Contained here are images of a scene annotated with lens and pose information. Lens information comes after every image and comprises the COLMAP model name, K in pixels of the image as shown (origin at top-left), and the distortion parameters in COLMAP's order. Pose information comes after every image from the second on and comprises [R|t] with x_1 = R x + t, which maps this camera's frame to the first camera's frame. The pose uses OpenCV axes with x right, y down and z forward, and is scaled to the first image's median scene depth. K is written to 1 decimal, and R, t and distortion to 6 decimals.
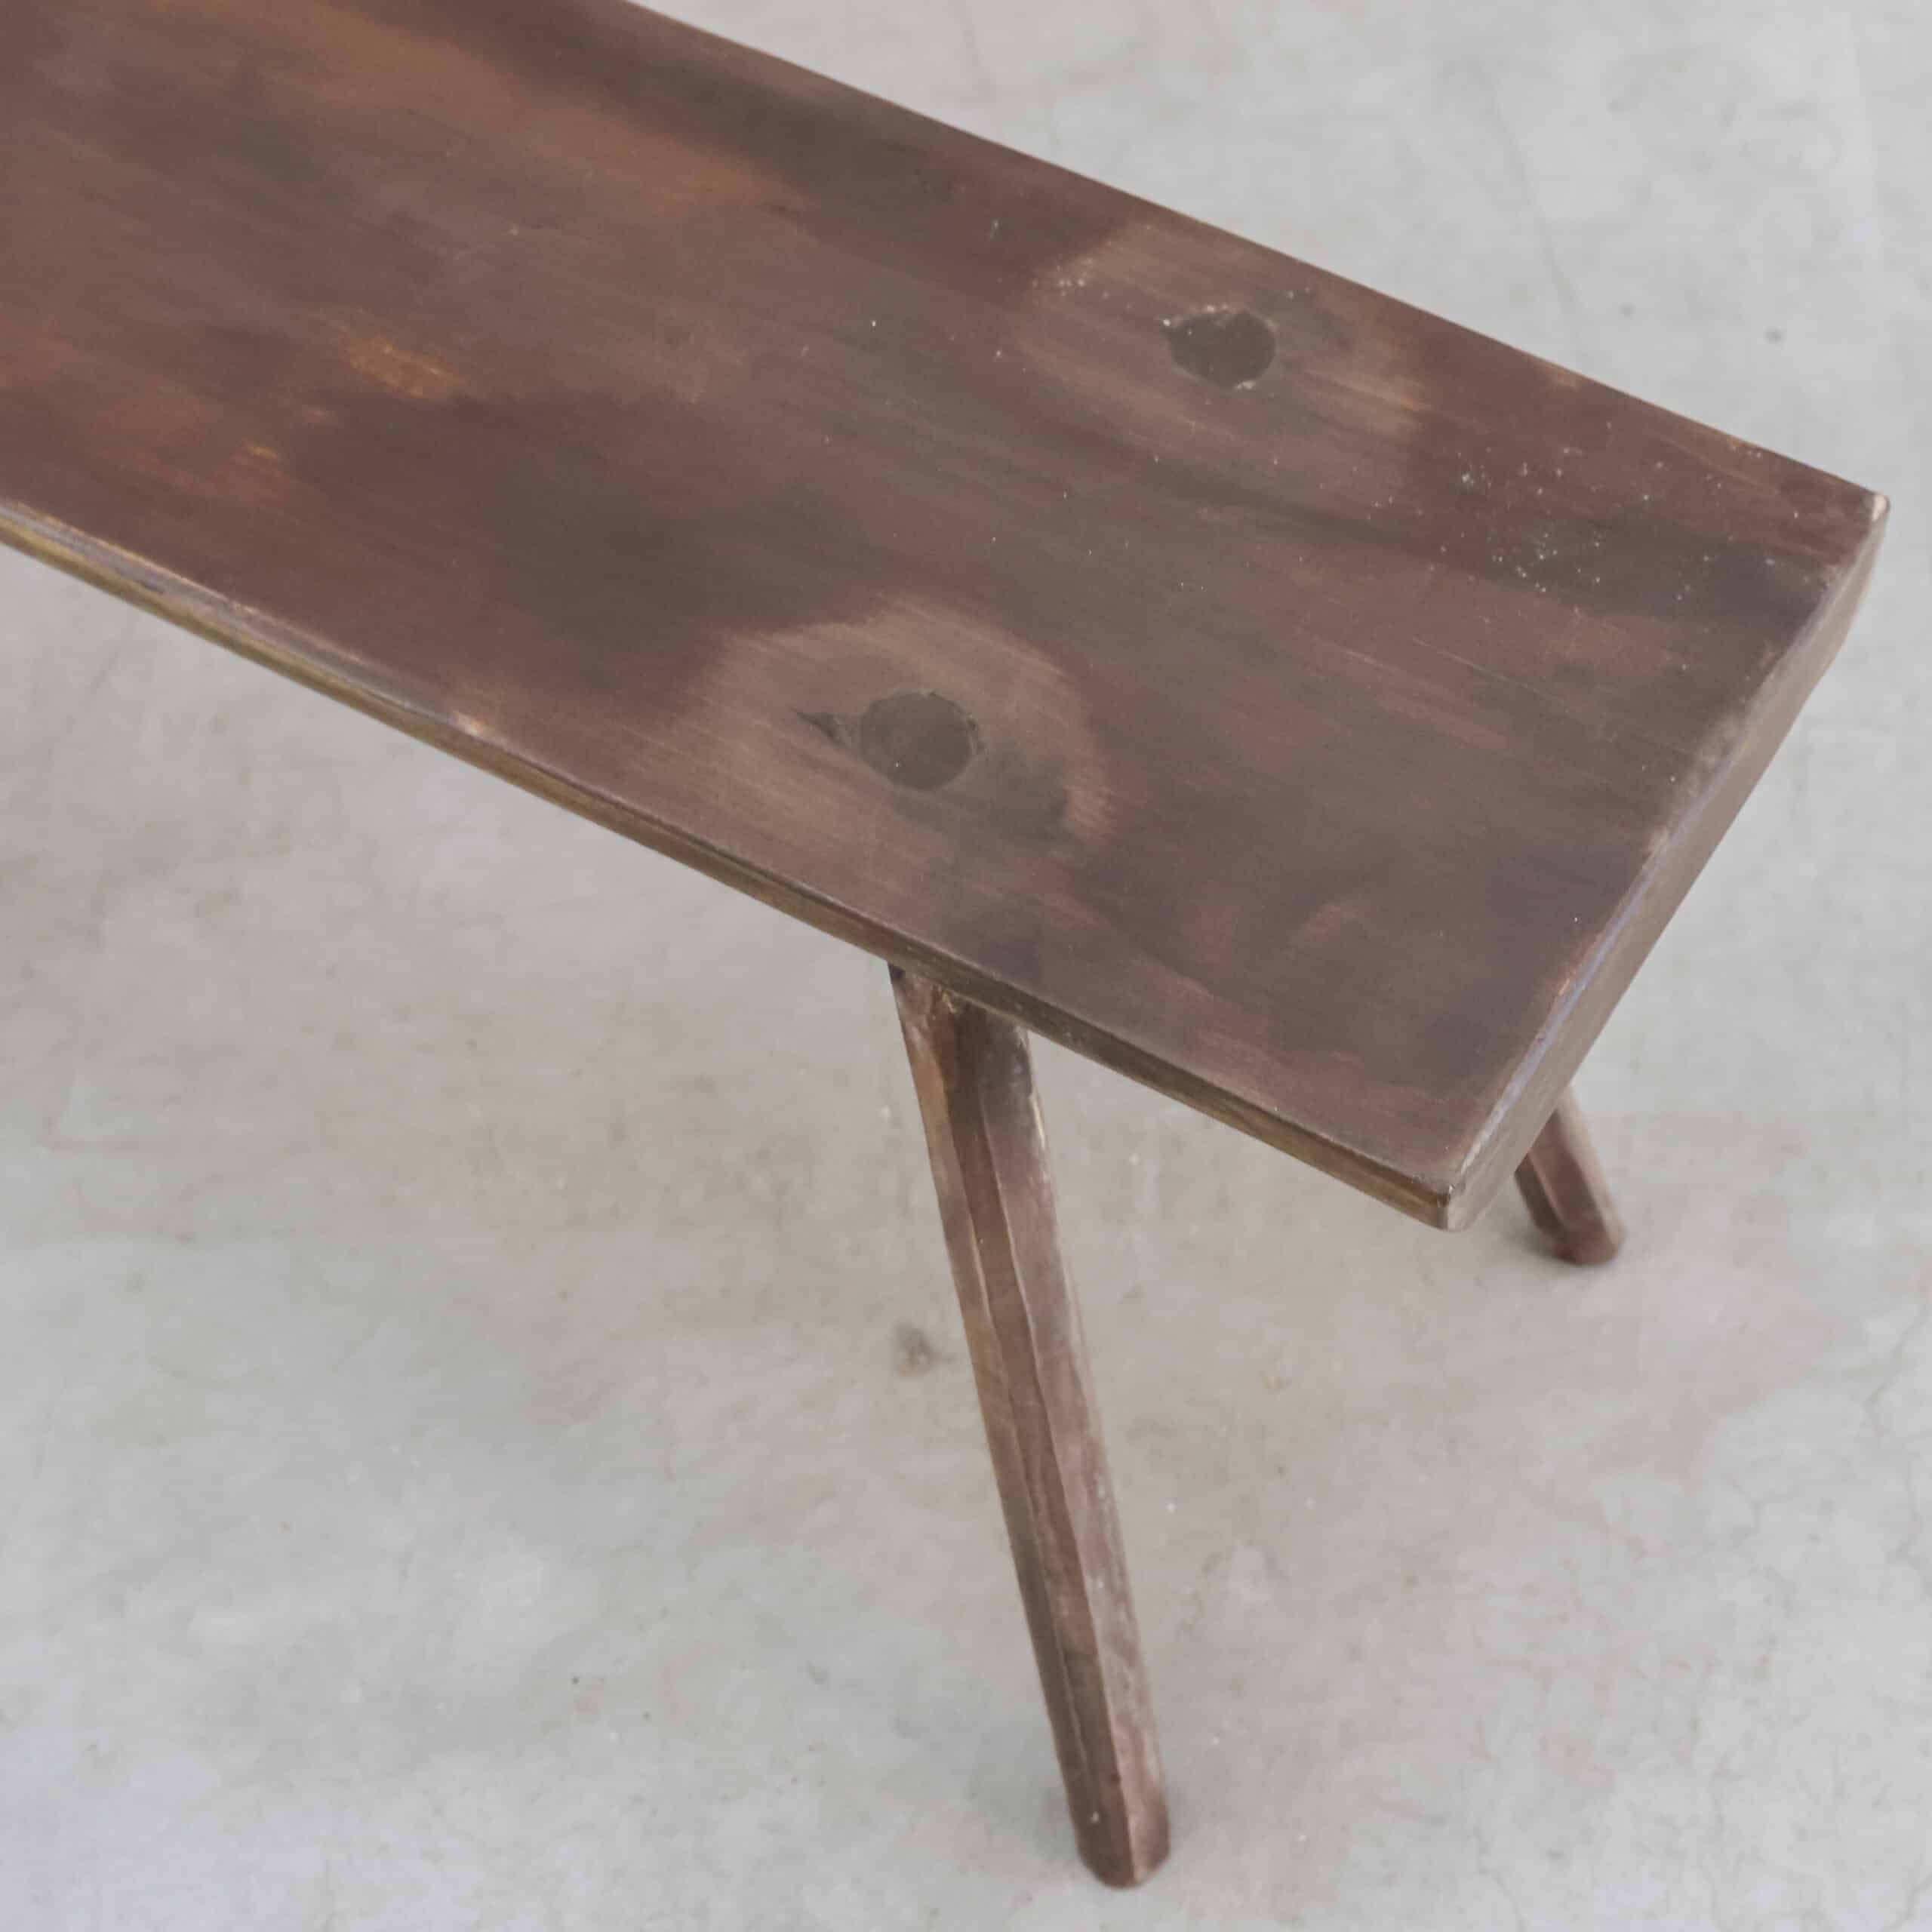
lens RADIAL K [[3095.2, 0, 1139.9], [0, 3095.2, 1071.3], [0, 0, 1]] dist [0.023945, 0.059664]
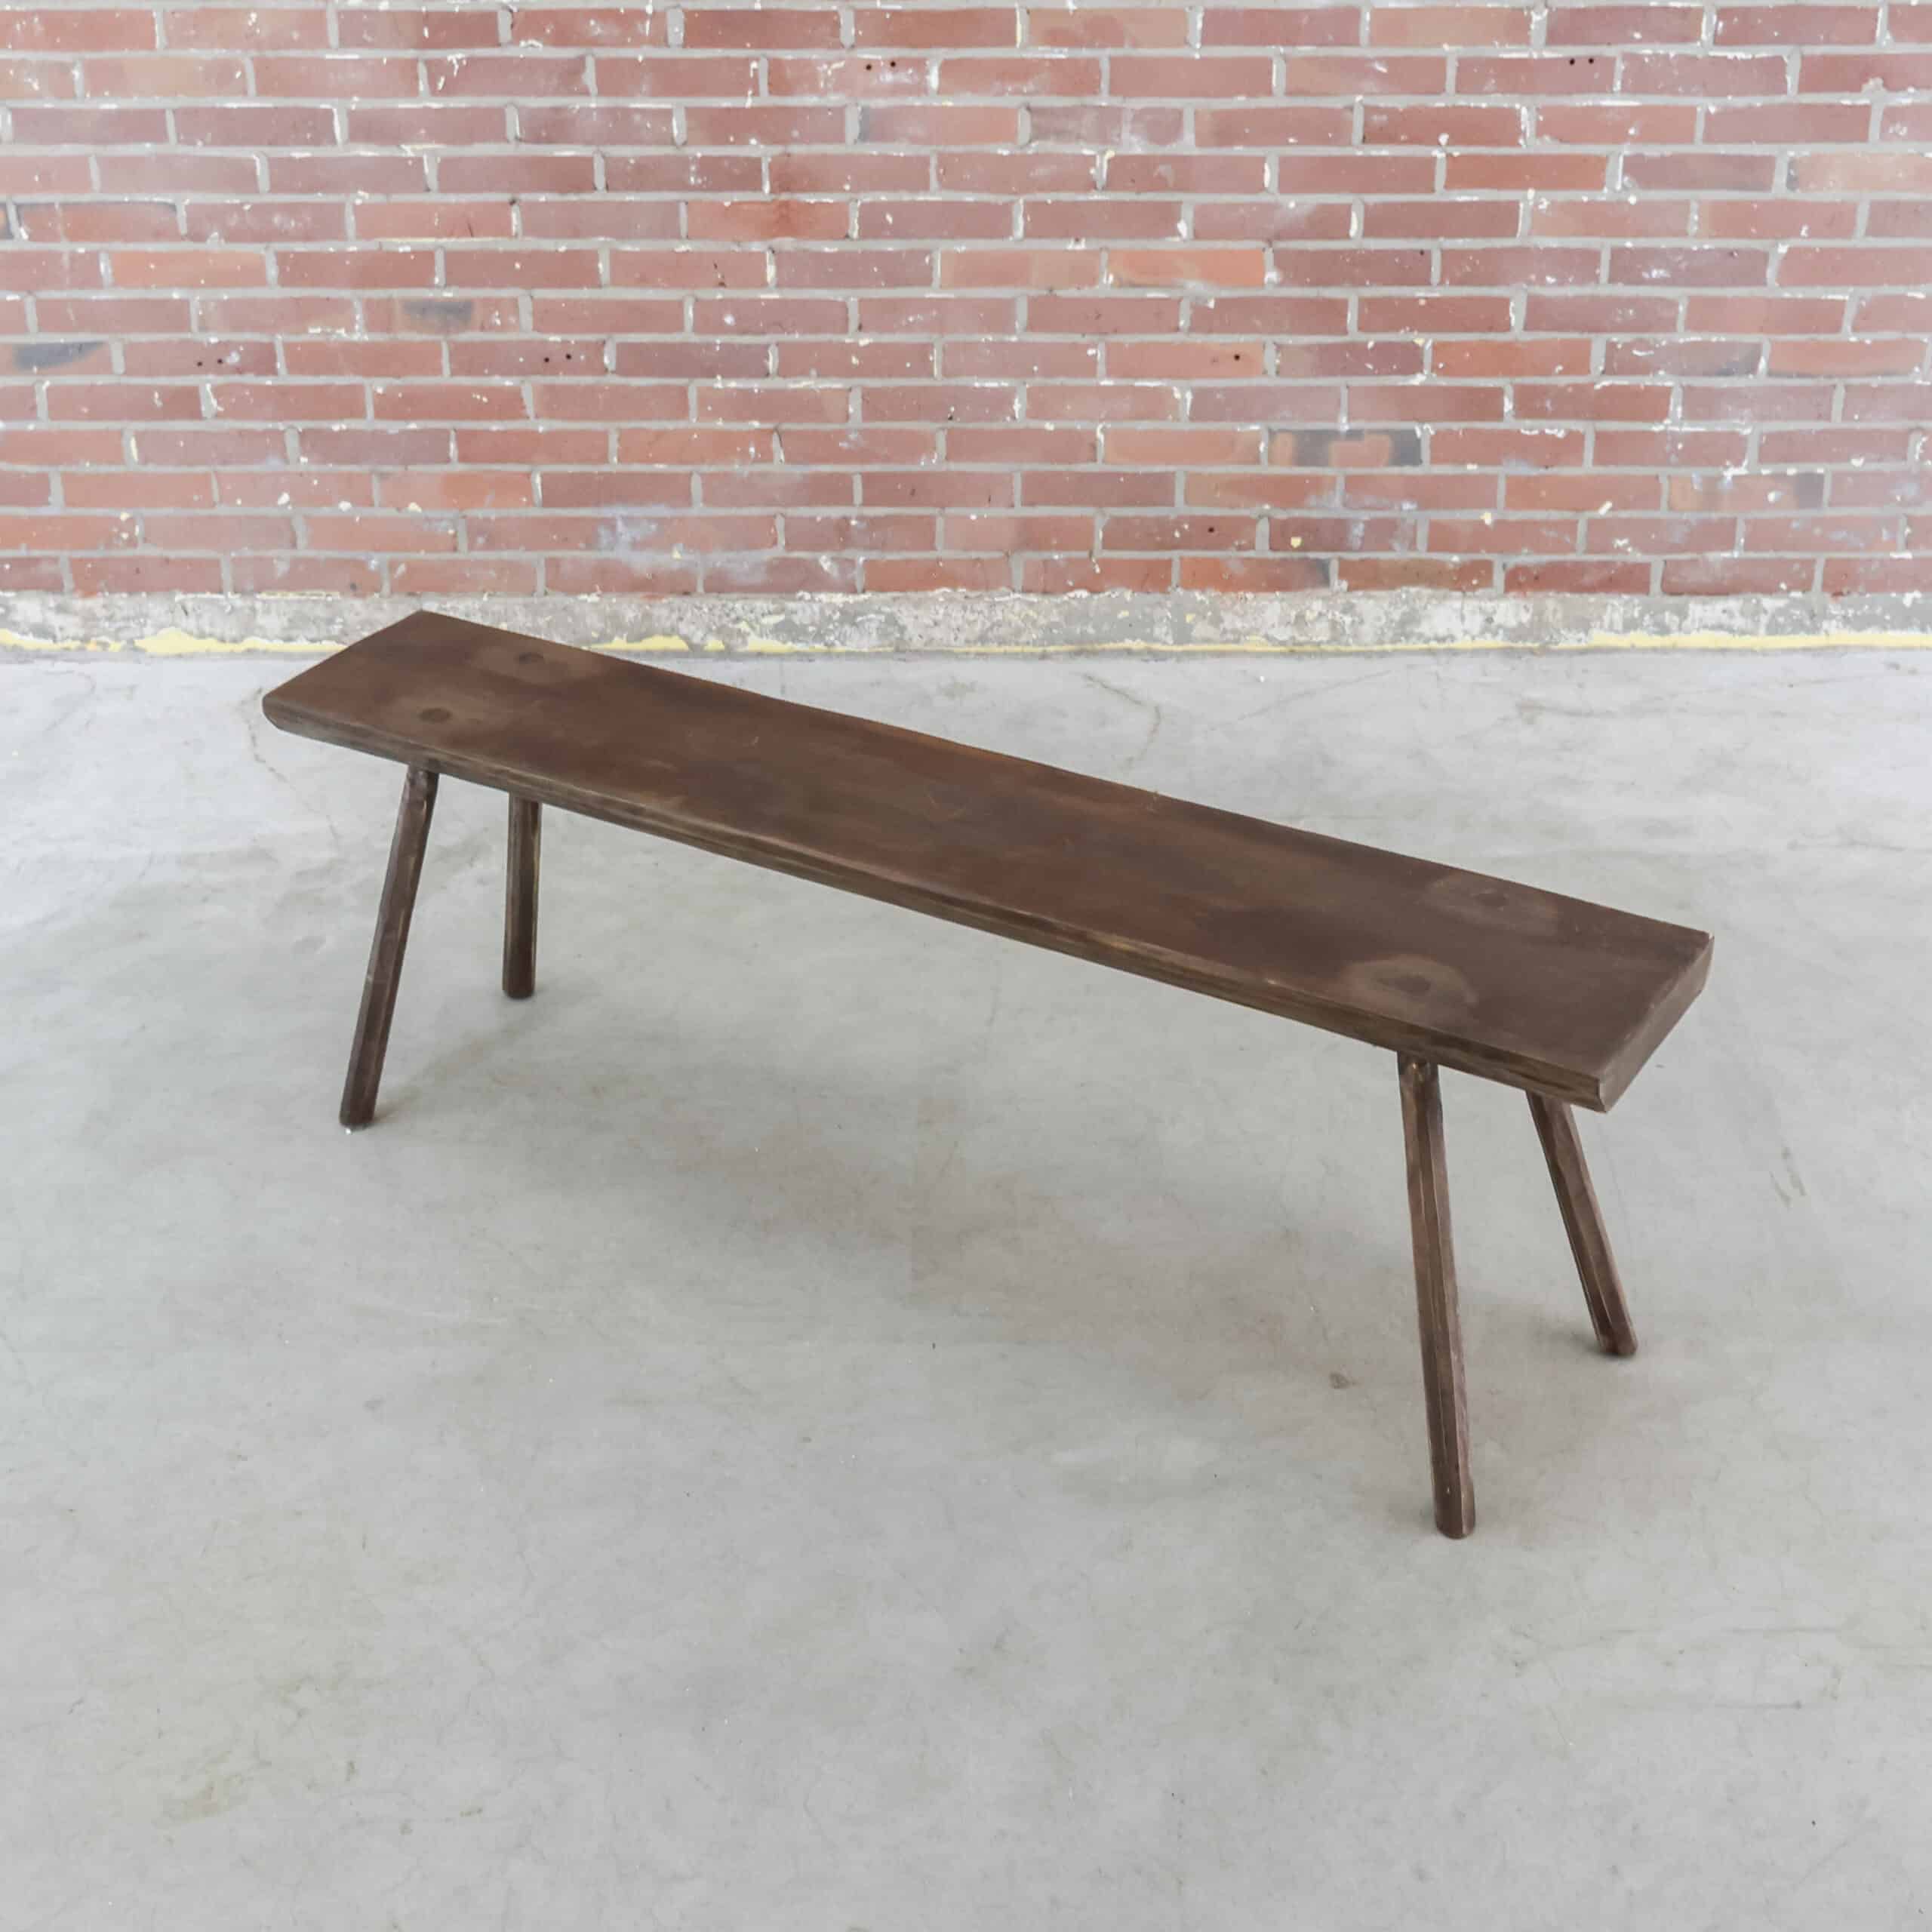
lens RADIAL K [[3047.1, 0, 888.5], [0, 3047.1, 961.6], [0, 0, 1]] dist [-0.006195, 0.026611]
pose [[0.999399, 0.007892, -0.033752, -0.361730], [-0.023279, 0.874279, -0.484866, 1.004651], [0.025682, 0.485360, 0.873937, -1.265038]]
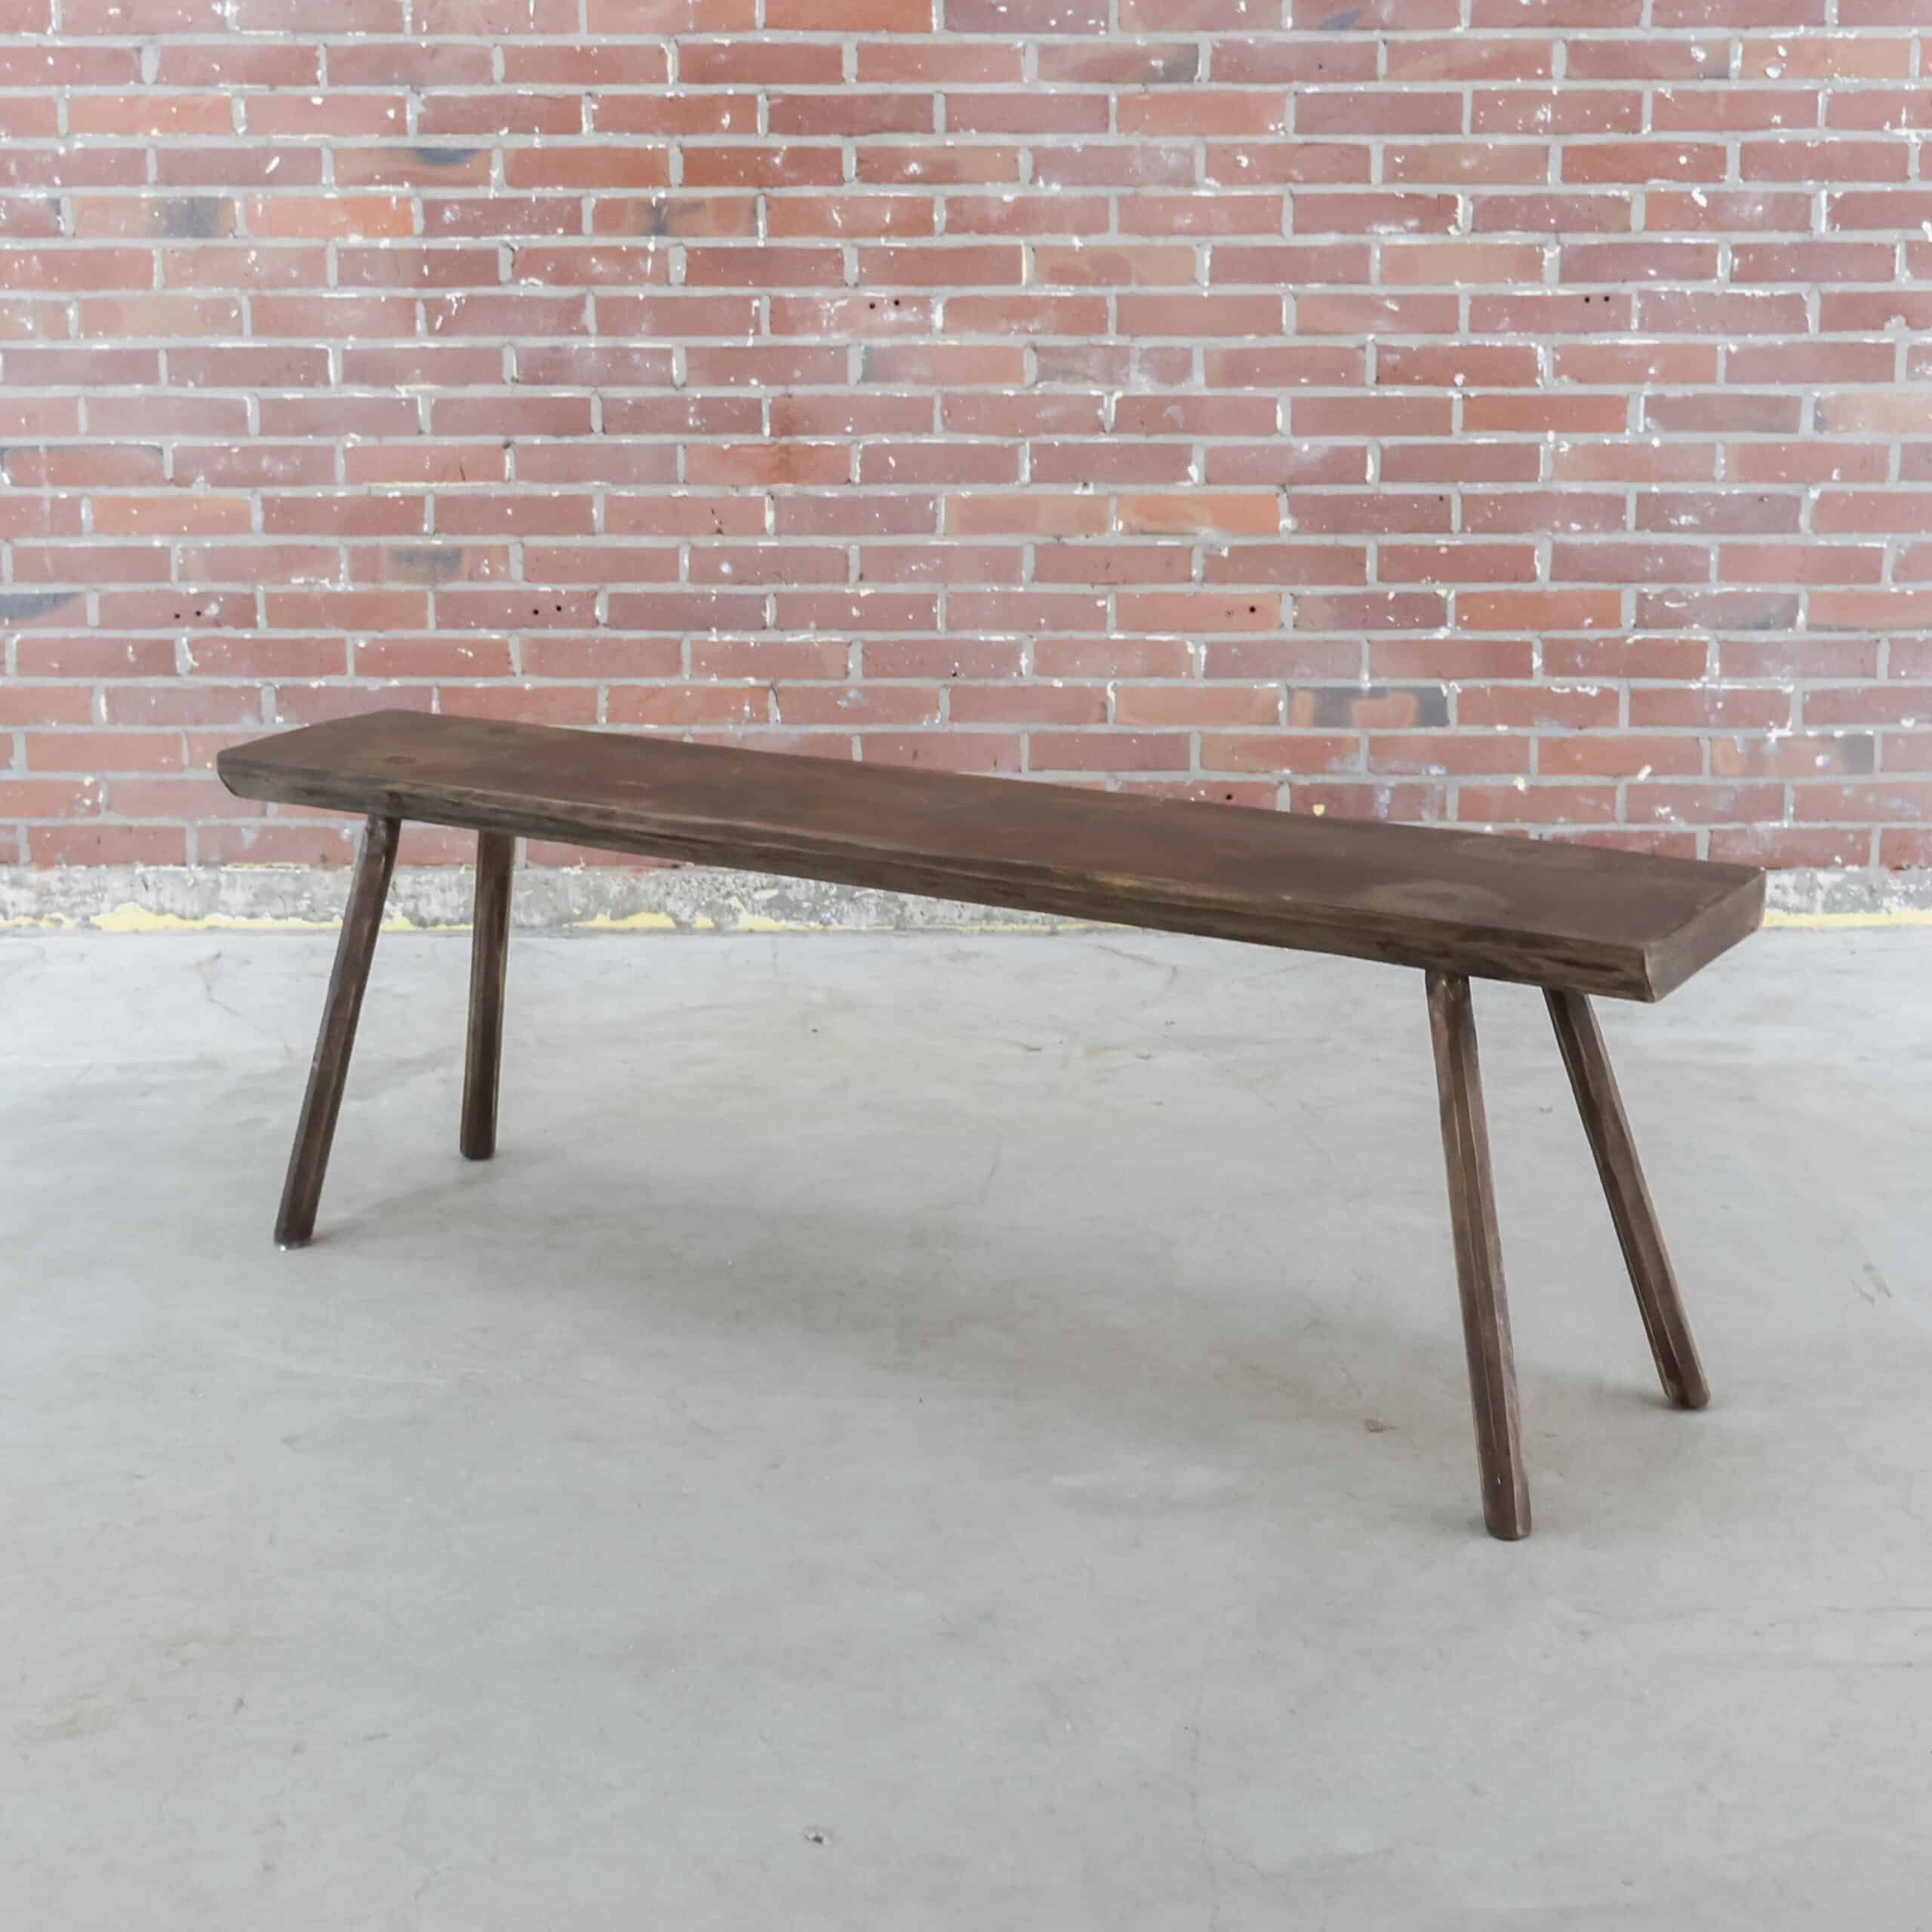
lens RADIAL K [[3264.3, 0, 866.0], [0, 3264.3, 966.1], [0, 0, 1]] dist [-0.008863, 0.049589]
pose [[0.998791, 0.008156, -0.048476, -0.332466], [-0.039224, 0.726640, -0.685898, 1.489561], [0.029630, 0.686970, 0.726081, -0.876548]]
